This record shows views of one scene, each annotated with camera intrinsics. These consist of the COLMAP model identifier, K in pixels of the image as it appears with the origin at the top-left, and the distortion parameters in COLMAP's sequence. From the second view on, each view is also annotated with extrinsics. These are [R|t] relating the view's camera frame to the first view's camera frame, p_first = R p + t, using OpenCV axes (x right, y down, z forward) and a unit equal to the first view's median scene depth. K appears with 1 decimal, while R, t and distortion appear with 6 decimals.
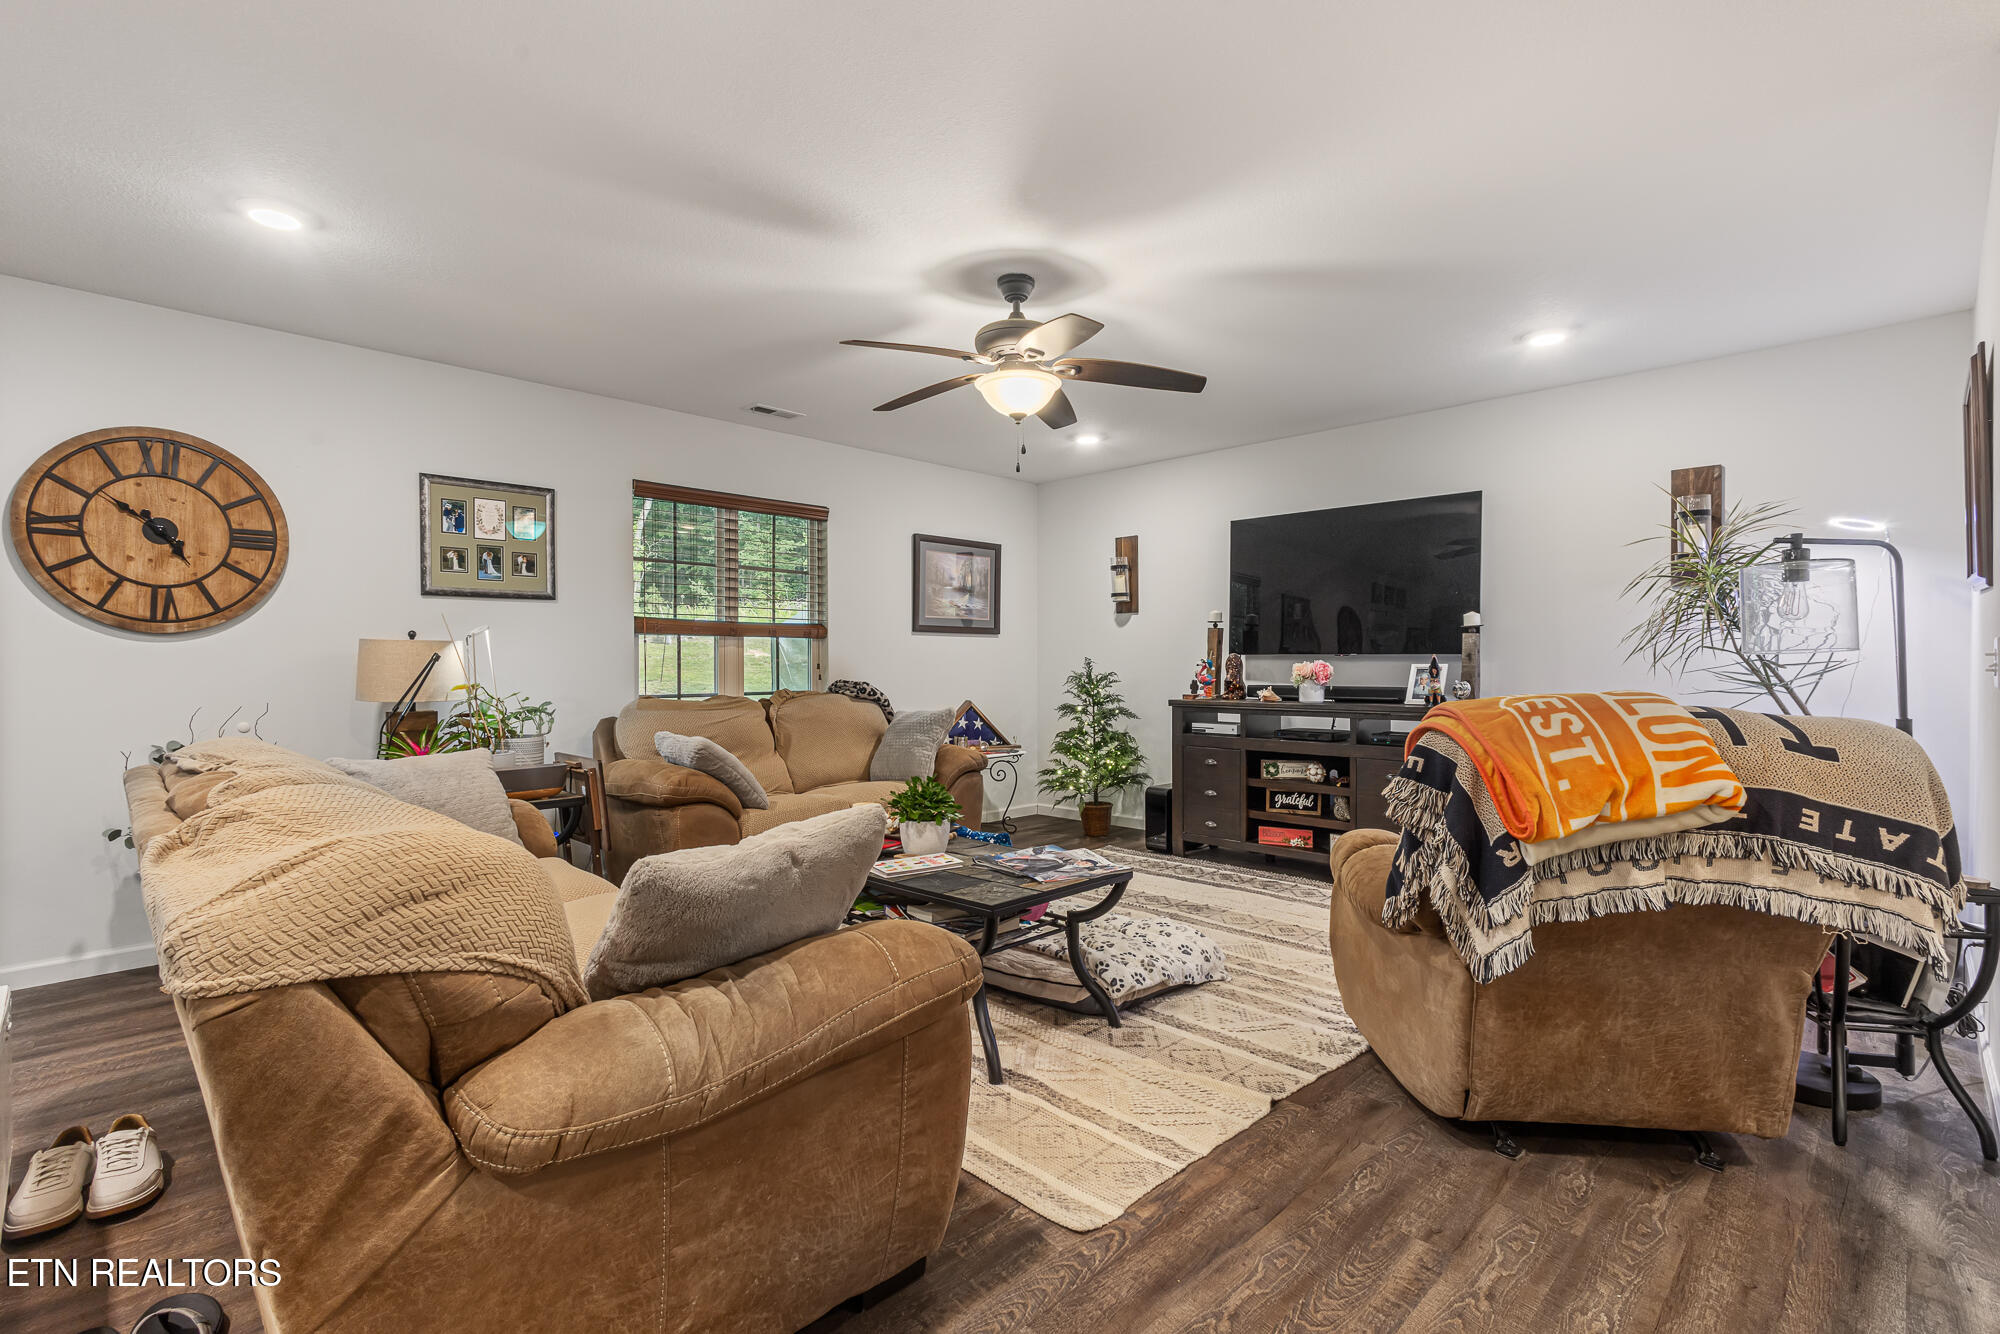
lens RADIAL K [[925.2, 0, 997.4], [0, 925.2, 668.6], [0, 0, 1]] dist [0.000355, 0.001617]
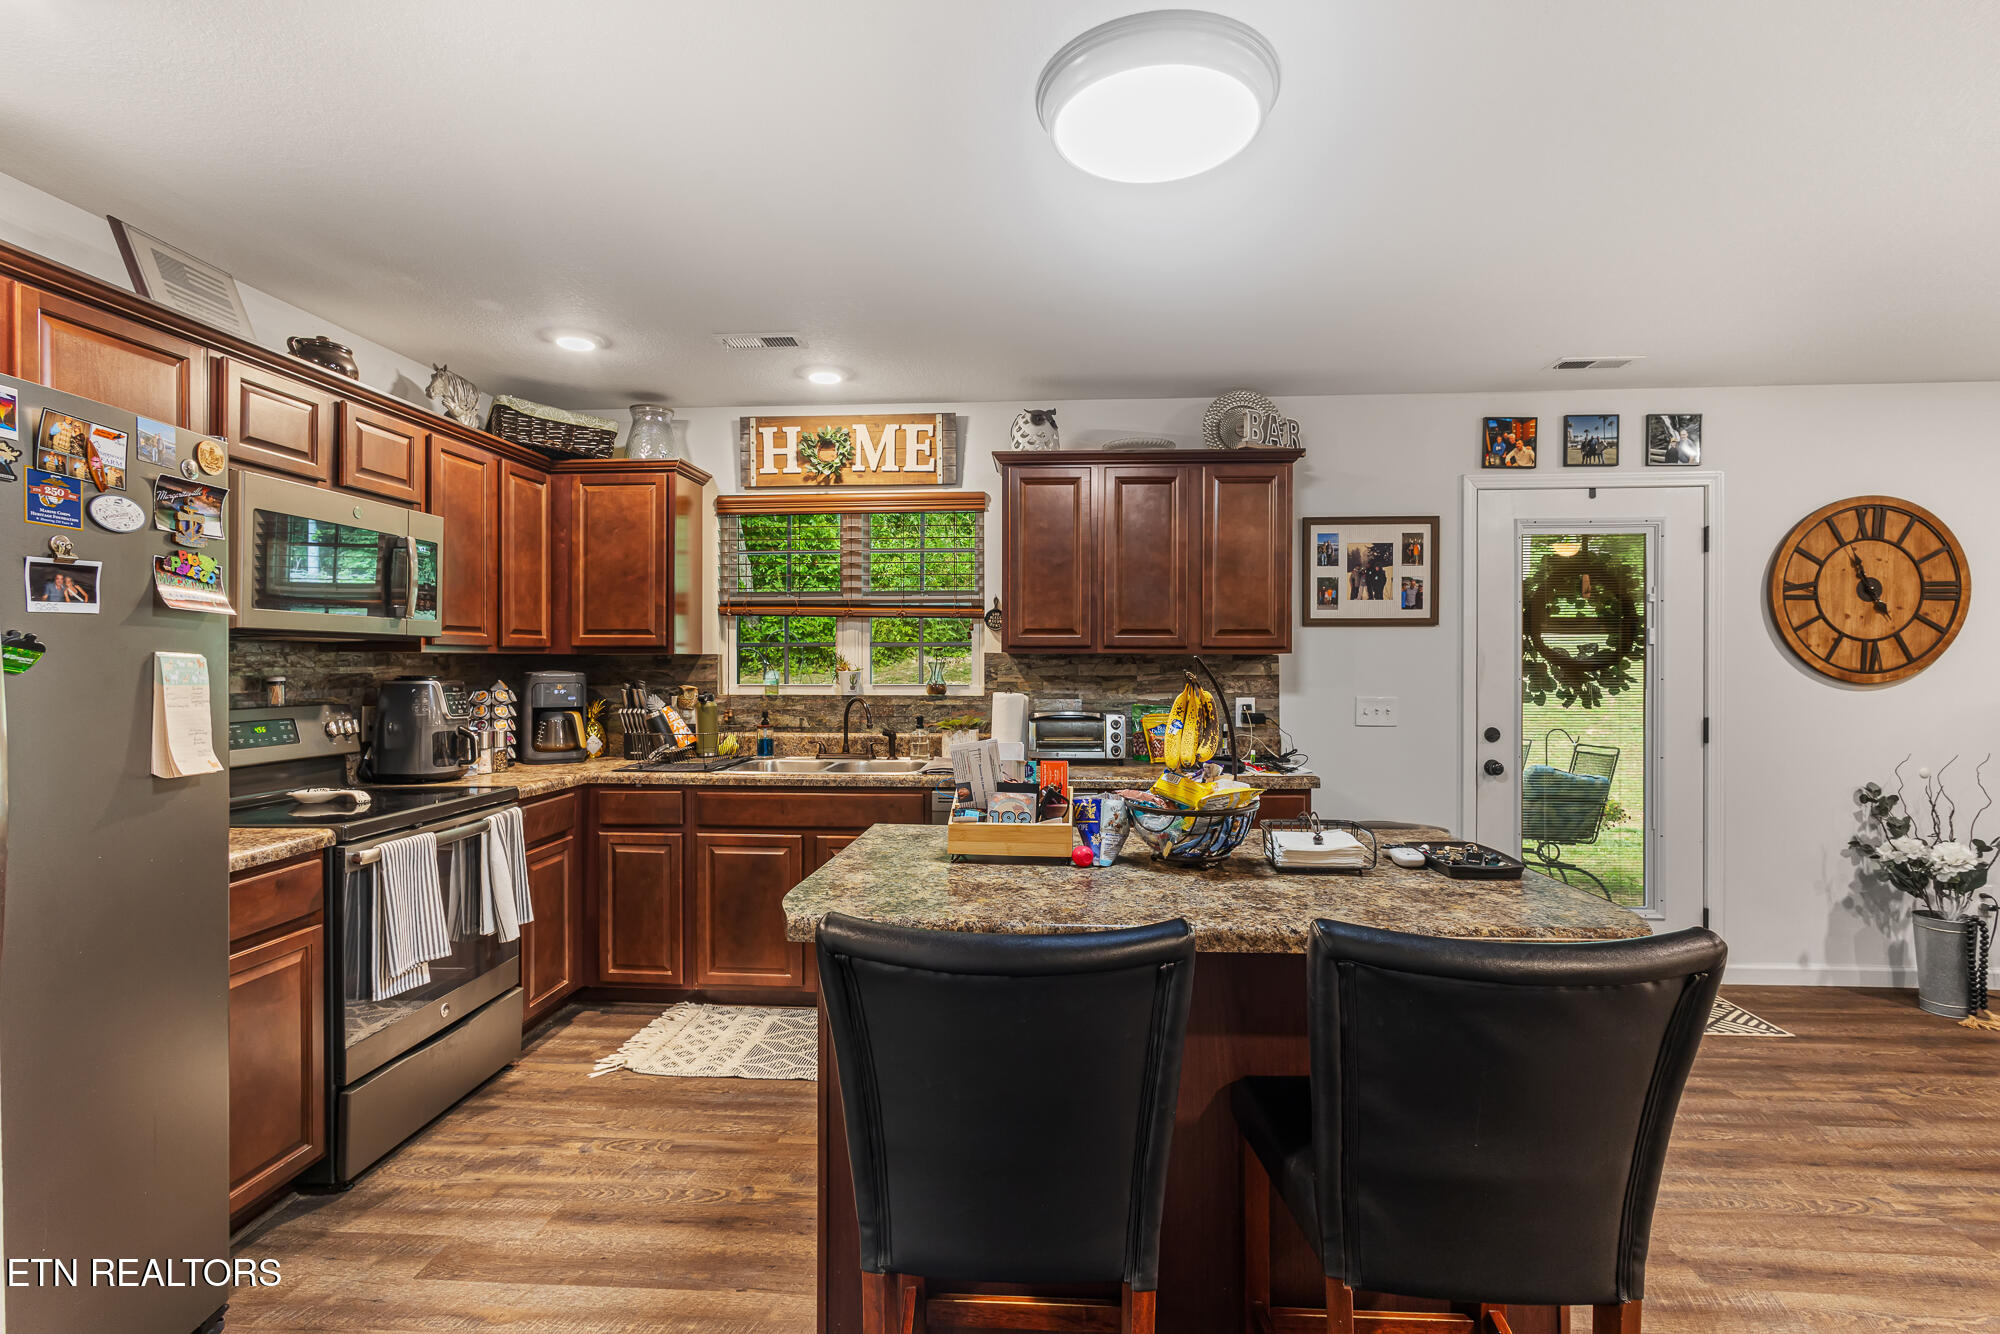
lens RADIAL K [[925.2, 0, 997.4], [0, 925.2, 668.6], [0, 0, 1]] dist [0.000355, 0.001617]
pose [[0.659775, 0.004949, -0.751447, -0.758255], [-0.006406, 0.999979, 0.000962, -0.049786], [0.751436, 0.004180, 0.659792, -0.487950]]
